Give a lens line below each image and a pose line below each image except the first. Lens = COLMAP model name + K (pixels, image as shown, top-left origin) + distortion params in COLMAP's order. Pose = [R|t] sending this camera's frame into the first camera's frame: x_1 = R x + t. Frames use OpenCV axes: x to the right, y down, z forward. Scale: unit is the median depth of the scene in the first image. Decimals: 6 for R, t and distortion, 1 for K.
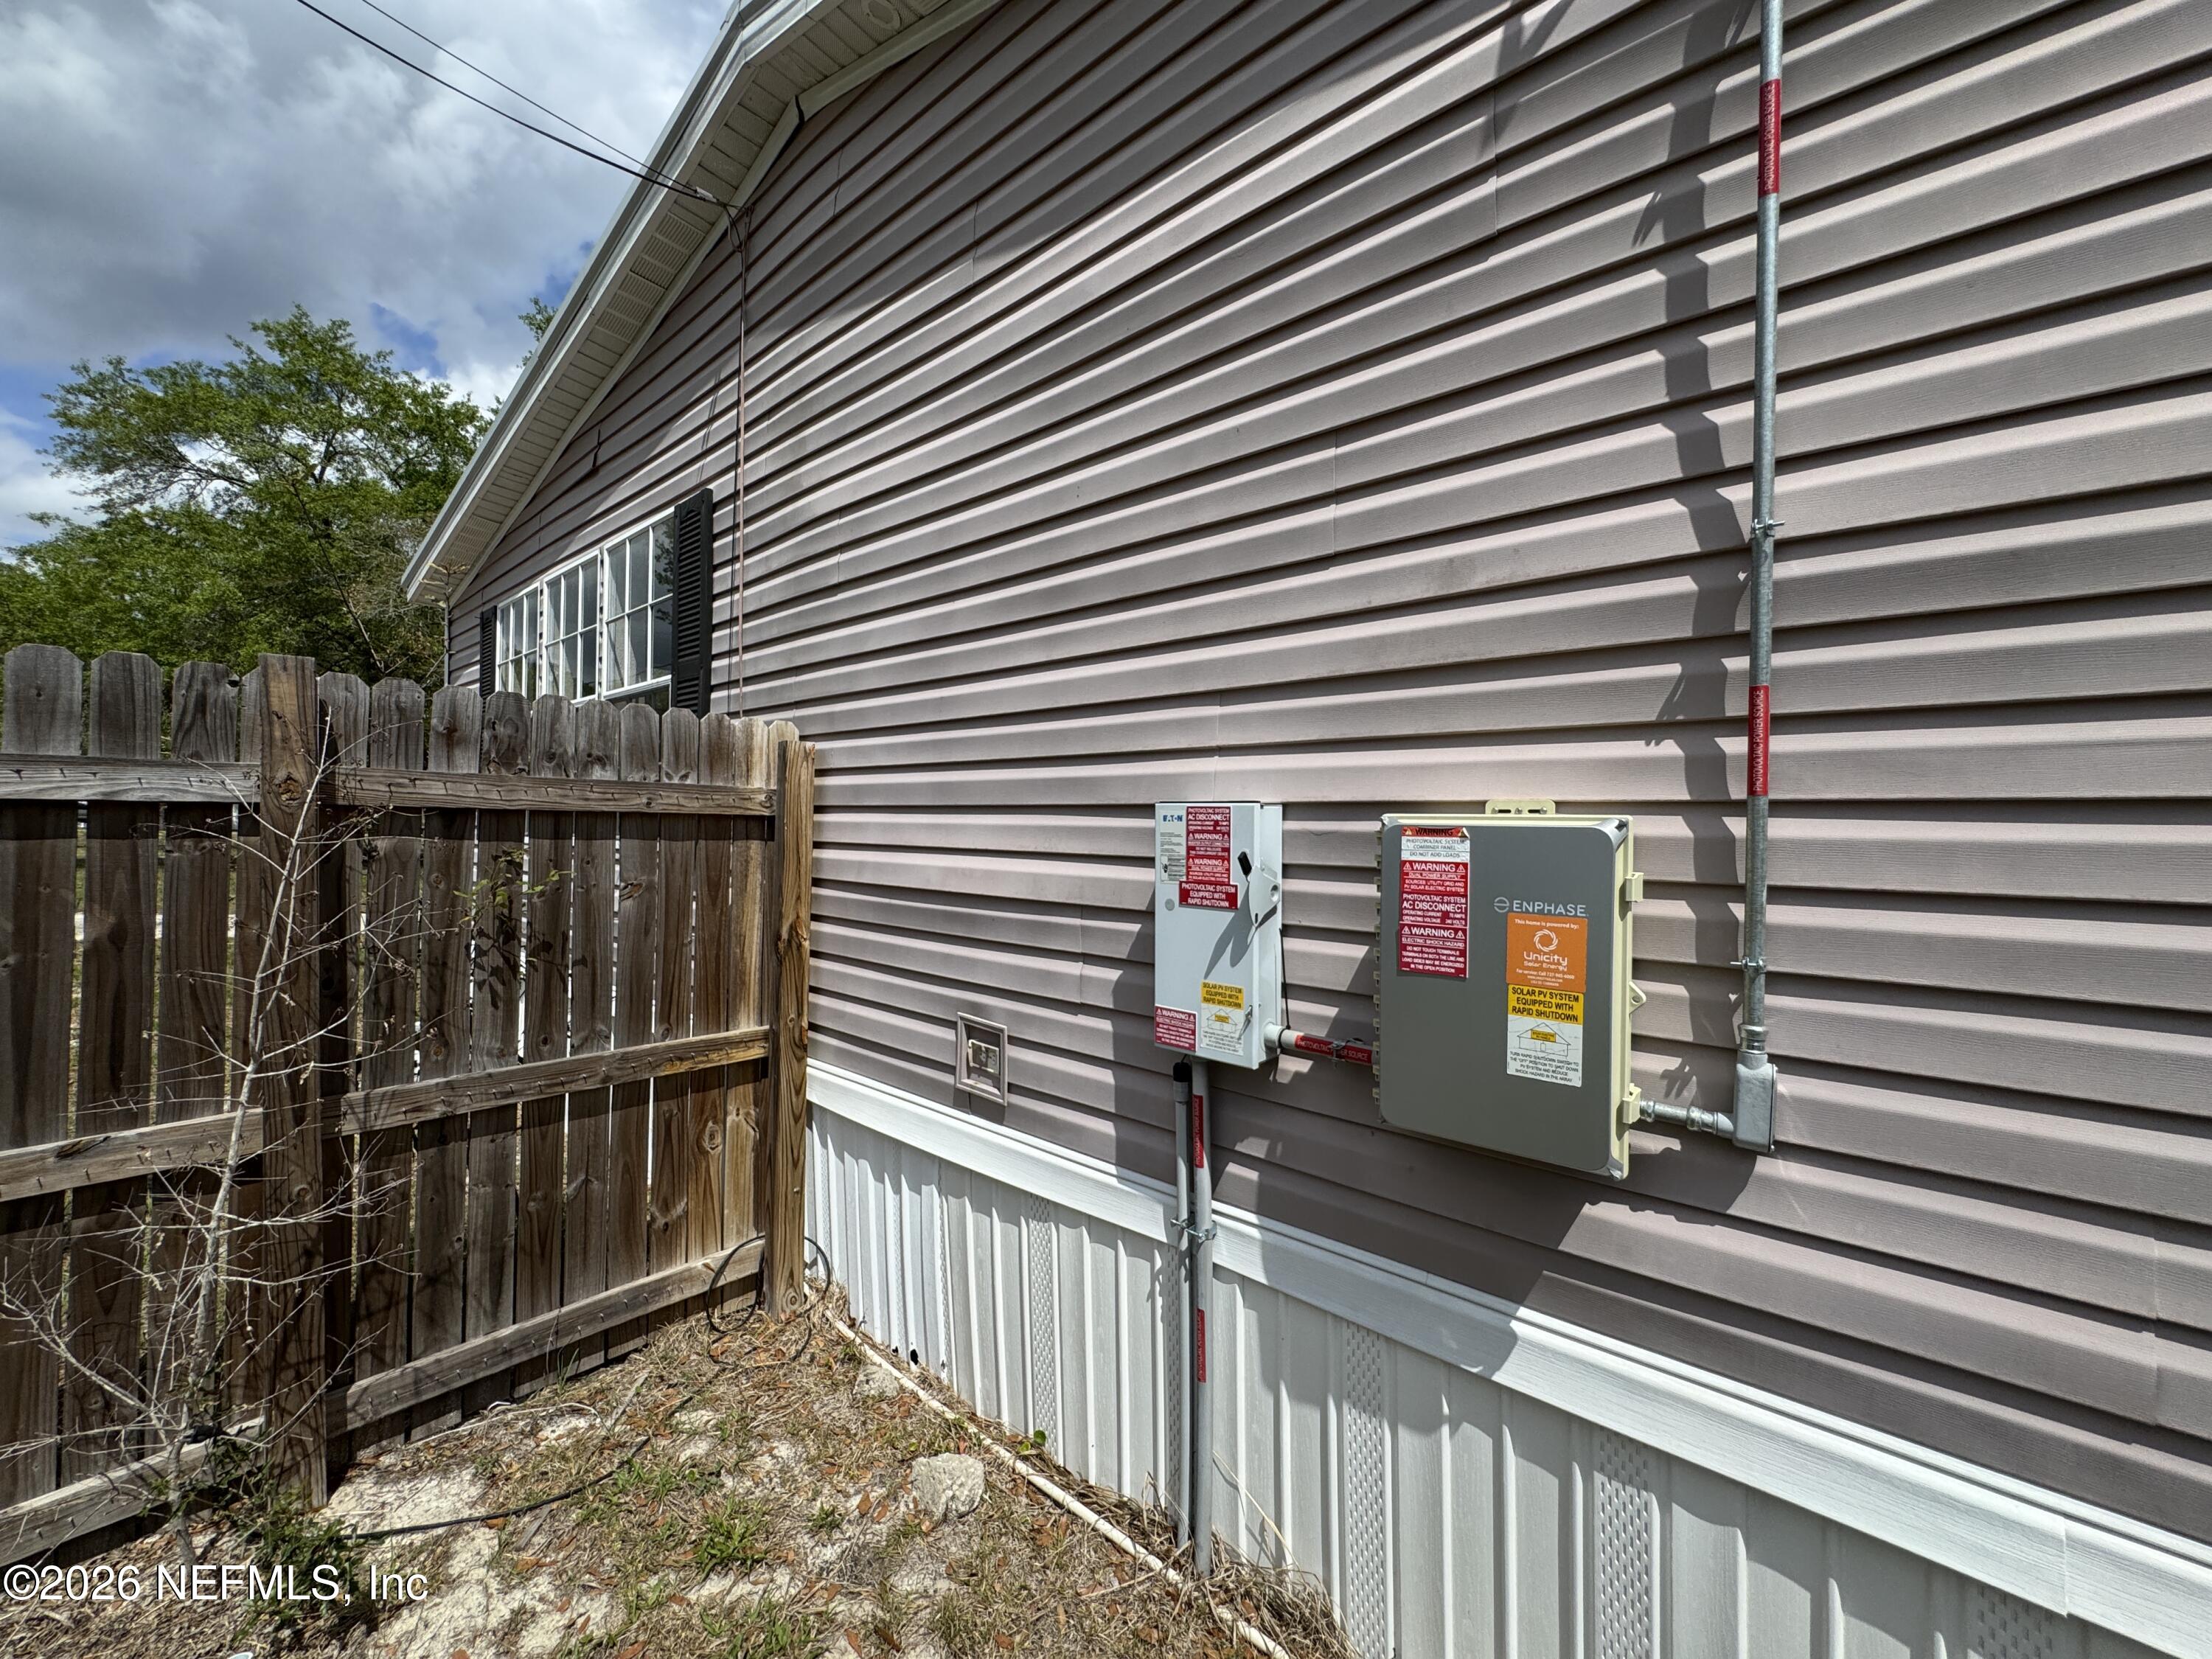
lens RADIAL K [[888.2, 0, 1105.3], [0, 888.2, 824.3], [0, 0, 1]] dist [-0.000572, -0.000339]
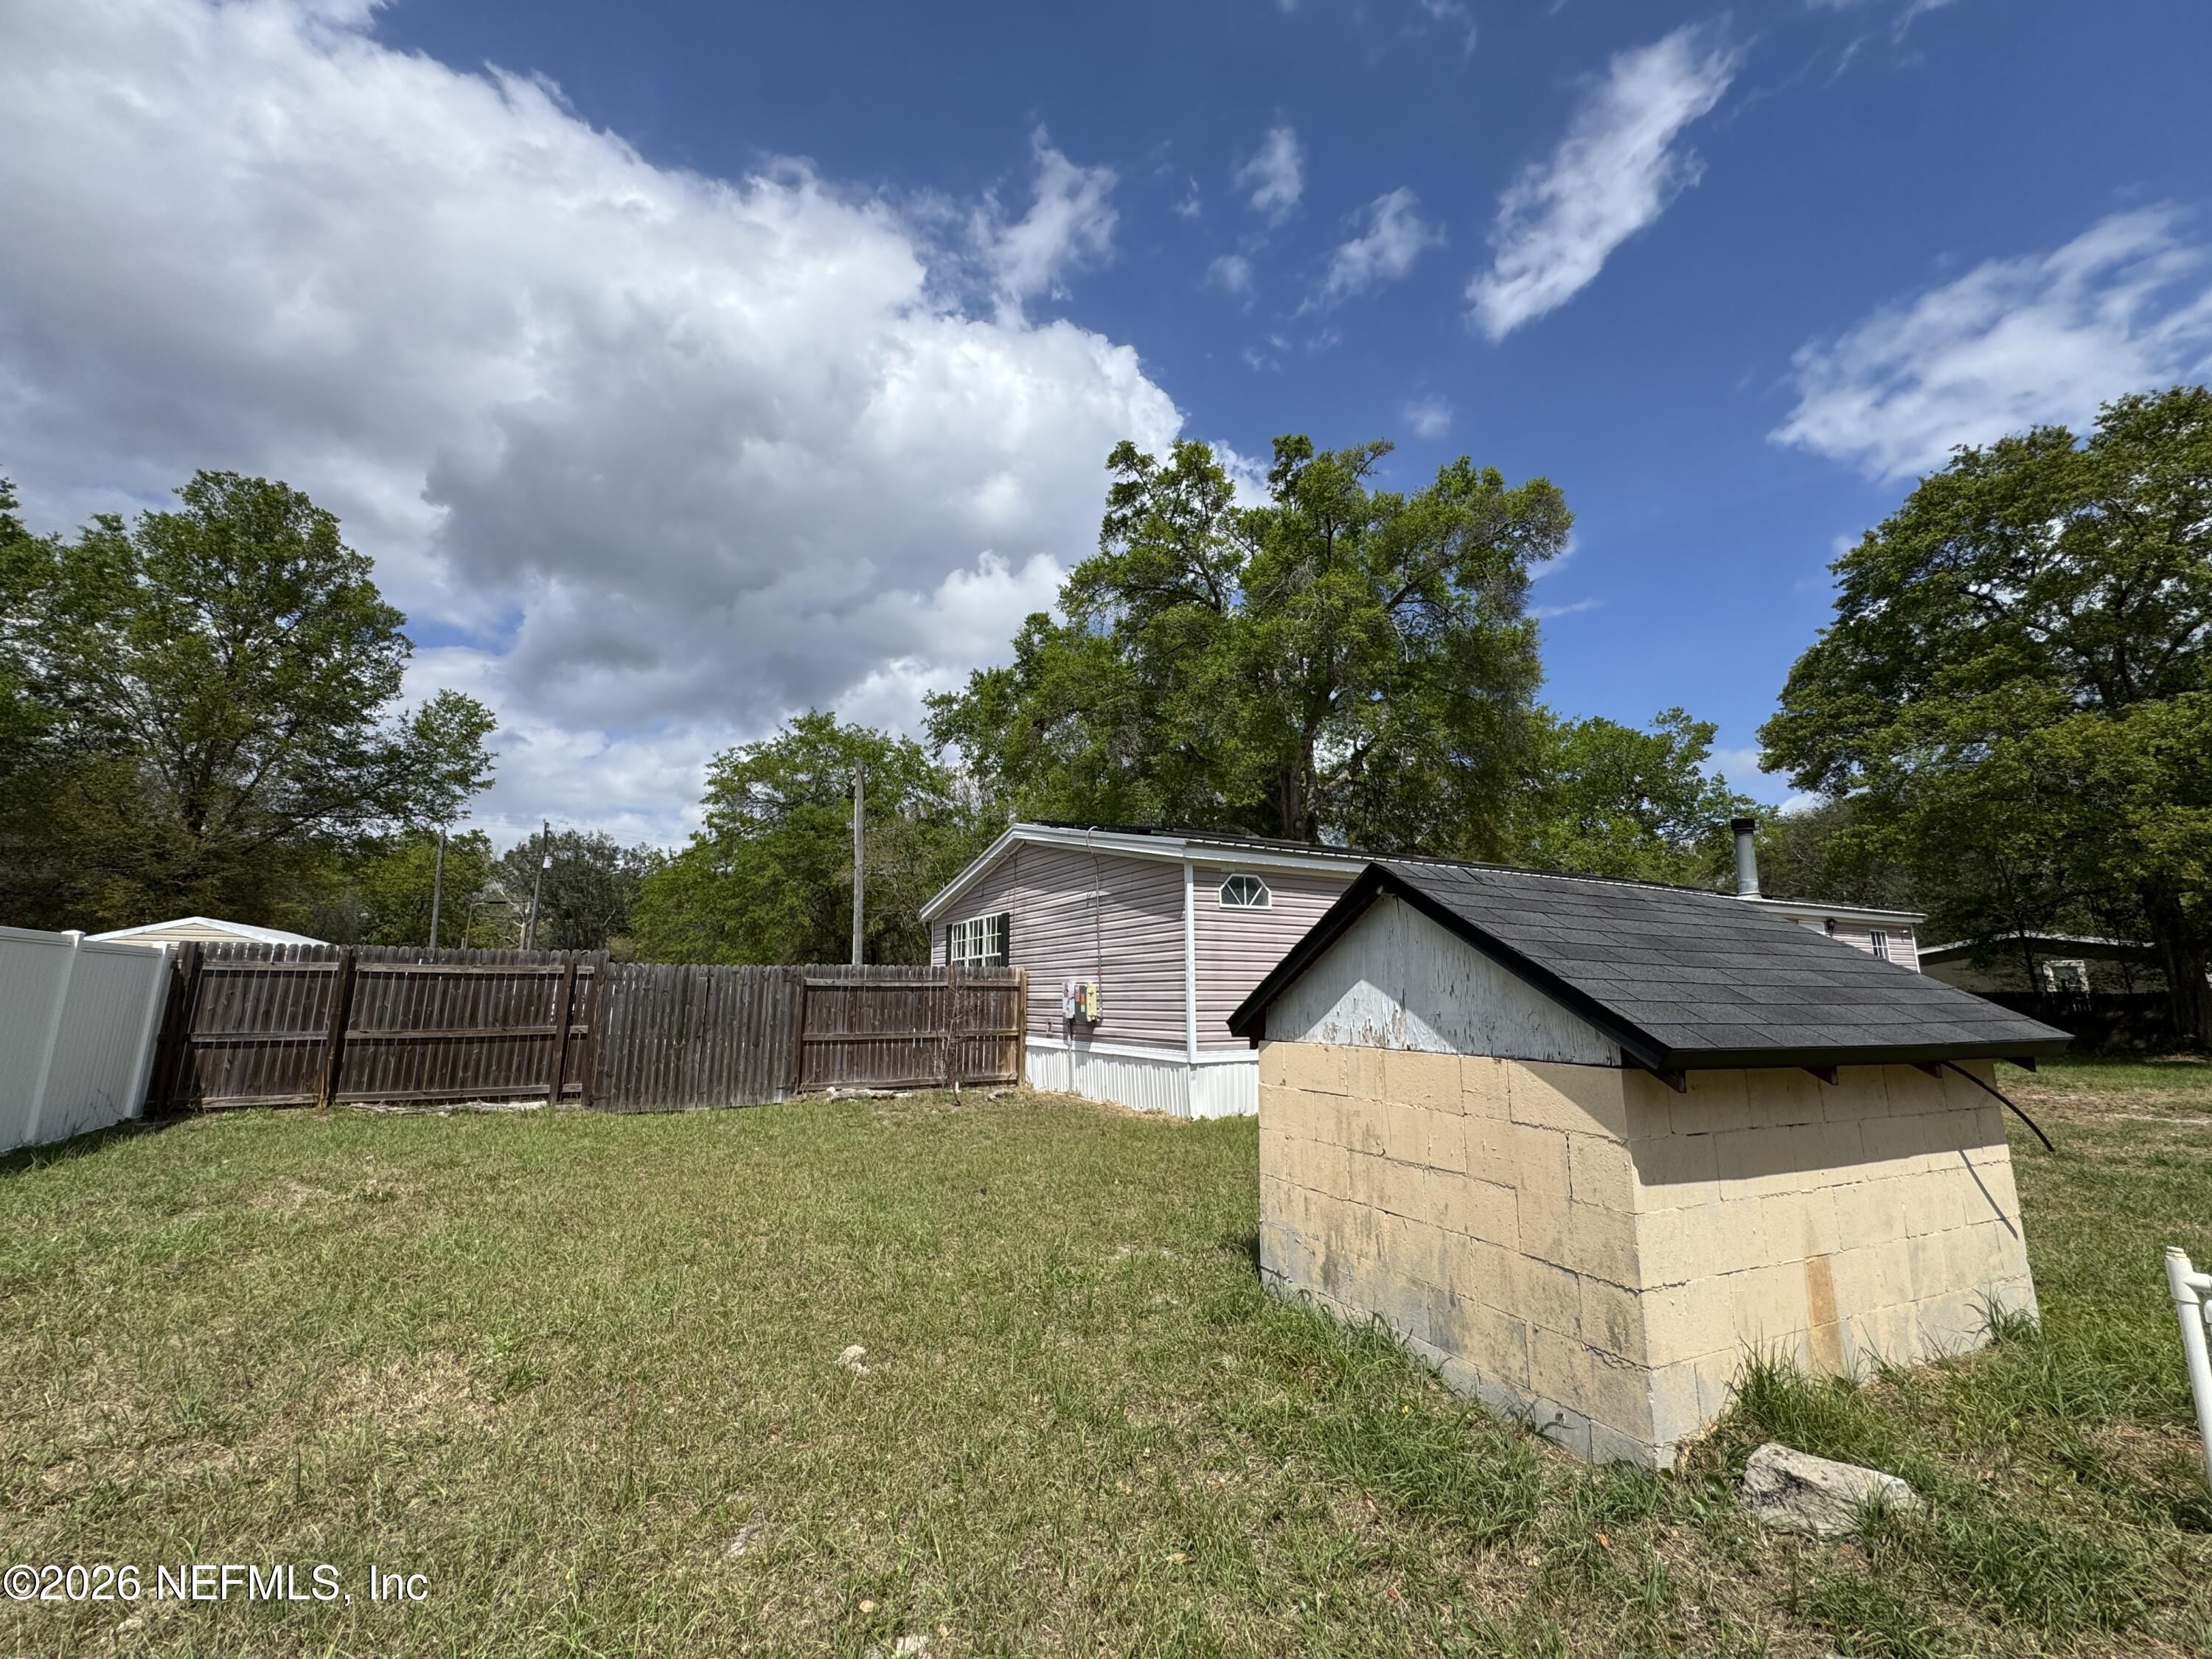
lens RADIAL K [[888.2, 0, 1105.3], [0, 888.2, 824.3], [0, 0, 1]] dist [-0.000572, -0.000339]
pose [[0.944527, -0.080919, -0.318308, 1.839469], [0.019476, 0.981268, -0.191662, 0.065705], [0.327855, 0.174831, 0.928410, -3.835510]]
